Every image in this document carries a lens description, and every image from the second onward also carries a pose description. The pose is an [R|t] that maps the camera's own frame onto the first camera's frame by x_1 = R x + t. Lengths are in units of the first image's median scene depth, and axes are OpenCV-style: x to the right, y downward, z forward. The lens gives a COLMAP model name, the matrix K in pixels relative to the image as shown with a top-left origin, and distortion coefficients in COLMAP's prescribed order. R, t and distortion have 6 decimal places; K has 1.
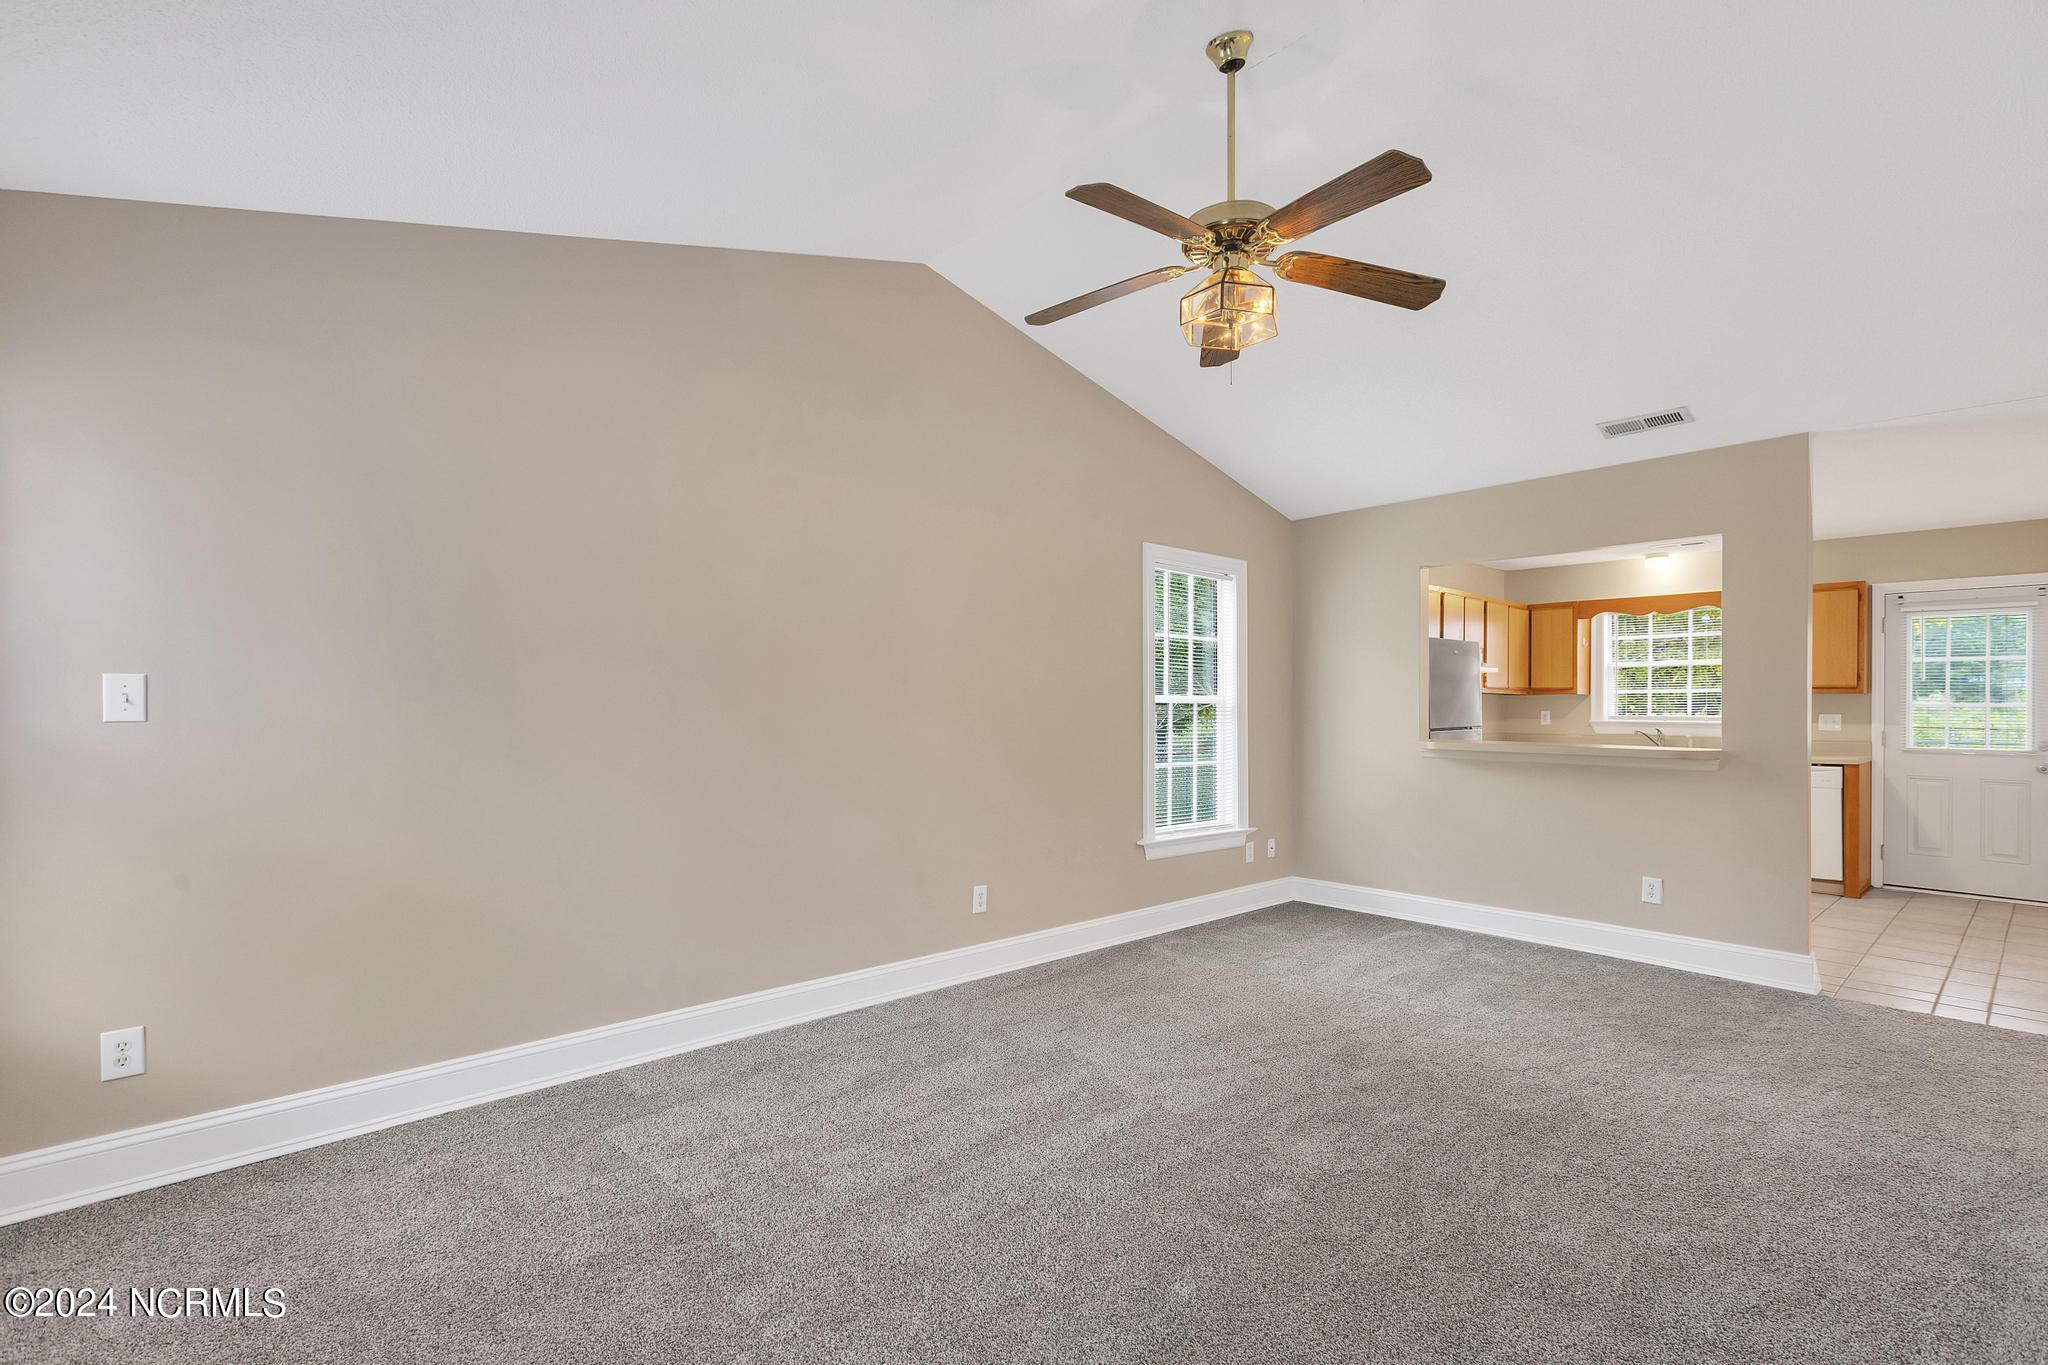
lens RADIAL K [[914.5, 0, 1021.3], [0, 914.5, 693.8], [0, 0, 1]] dist [-0.001314, 0.000773]
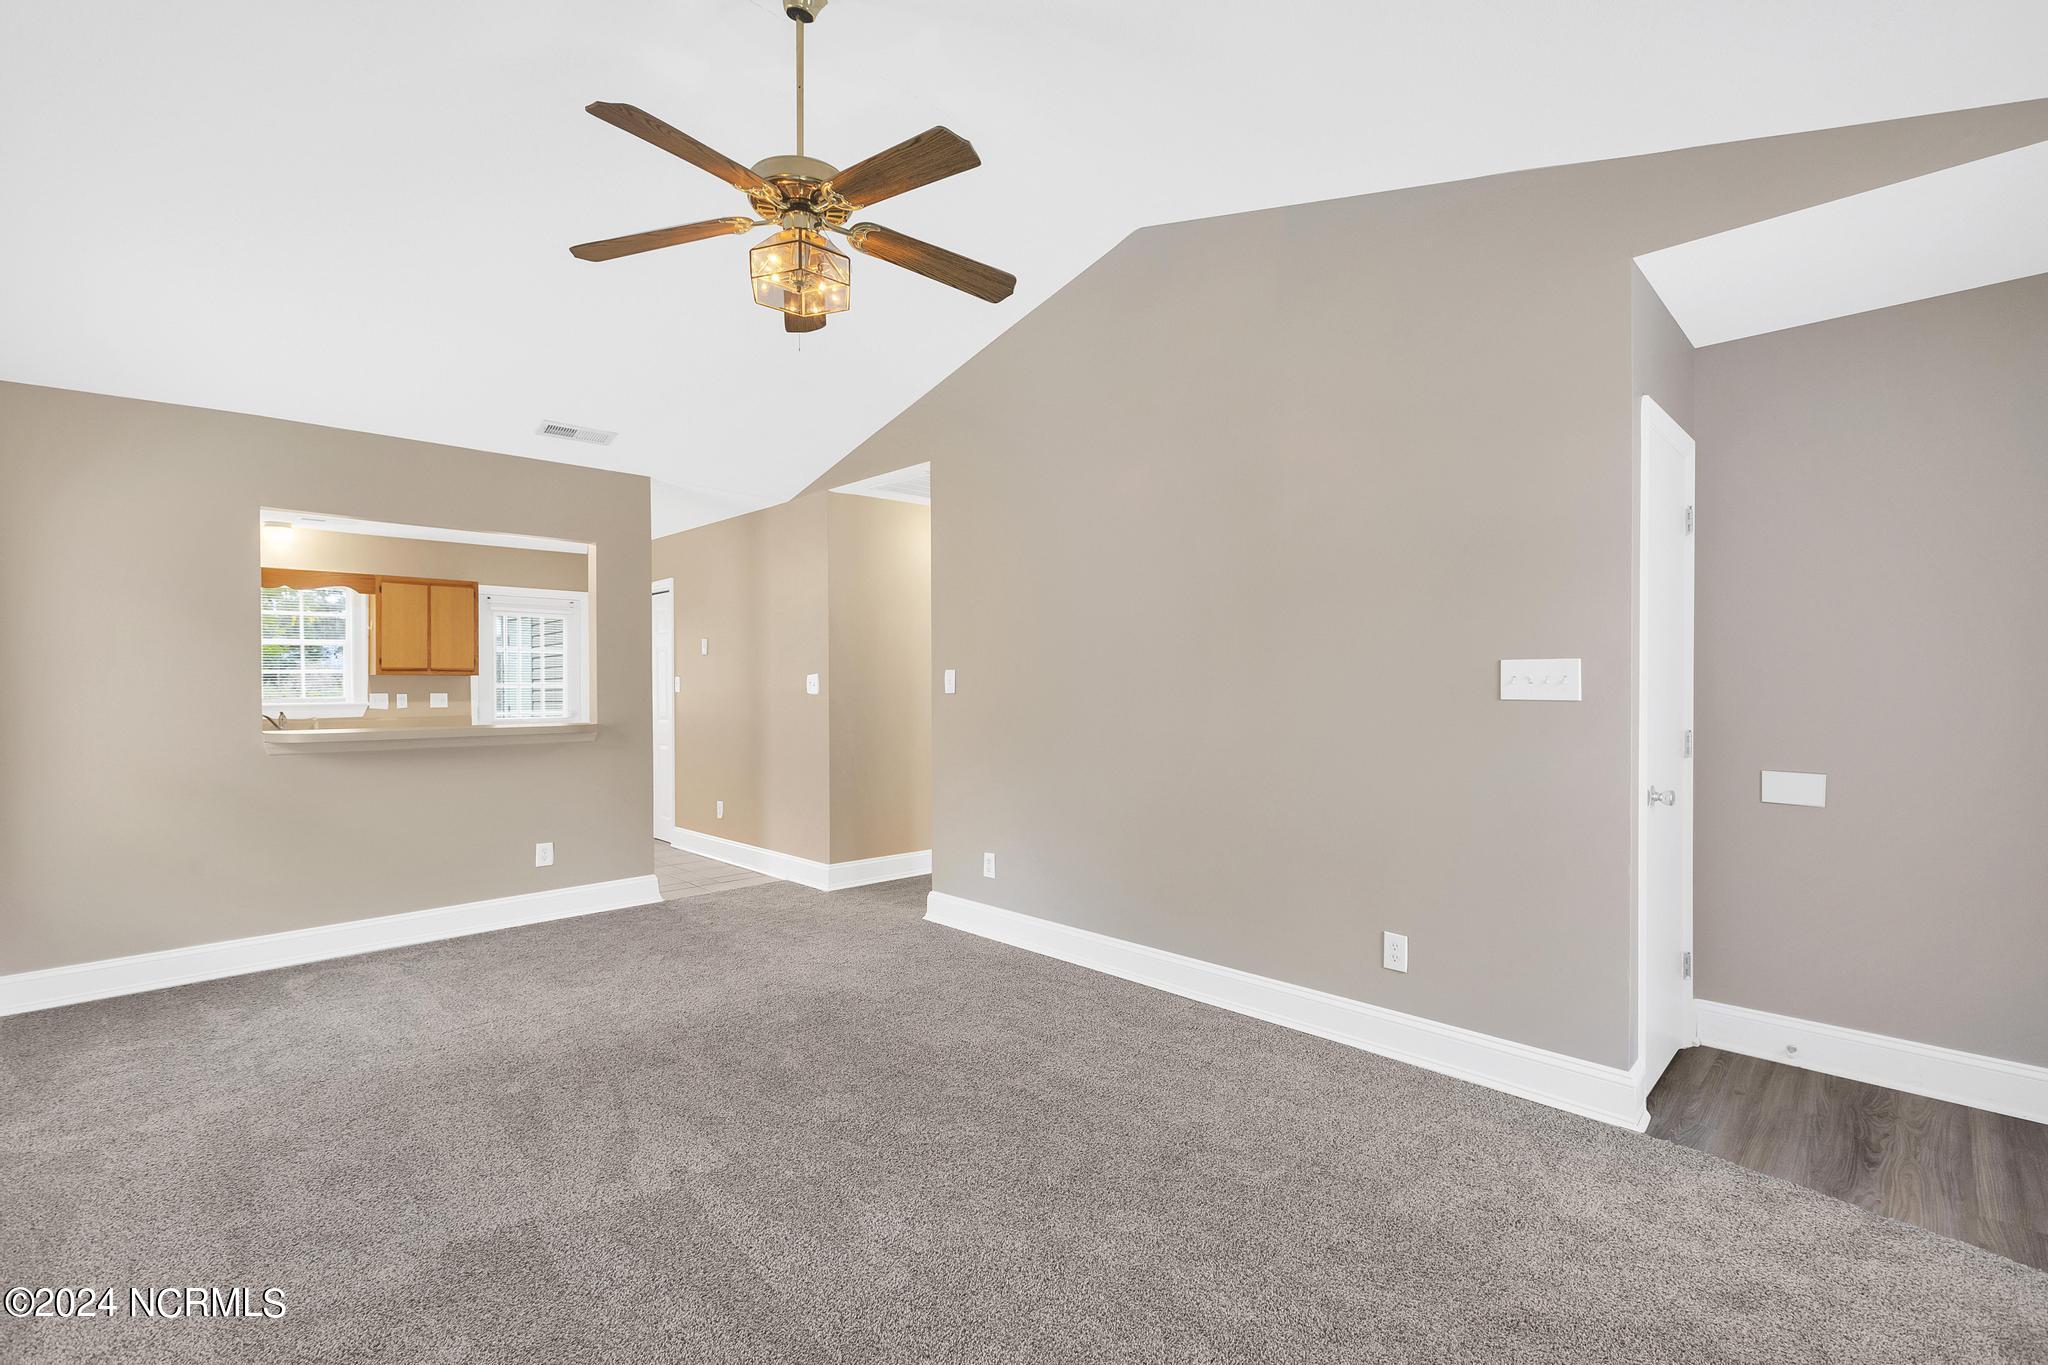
lens RADIAL K [[914.5, 0, 1021.3], [0, 914.5, 693.8], [0, 0, 1]] dist [-0.001314, 0.000773]
pose [[-0.049202, -0.014328, 0.998686, -0.481415], [-0.008596, 0.999866, 0.013921, 0.001227], [-0.998752, -0.007900, -0.049319, 0.531157]]
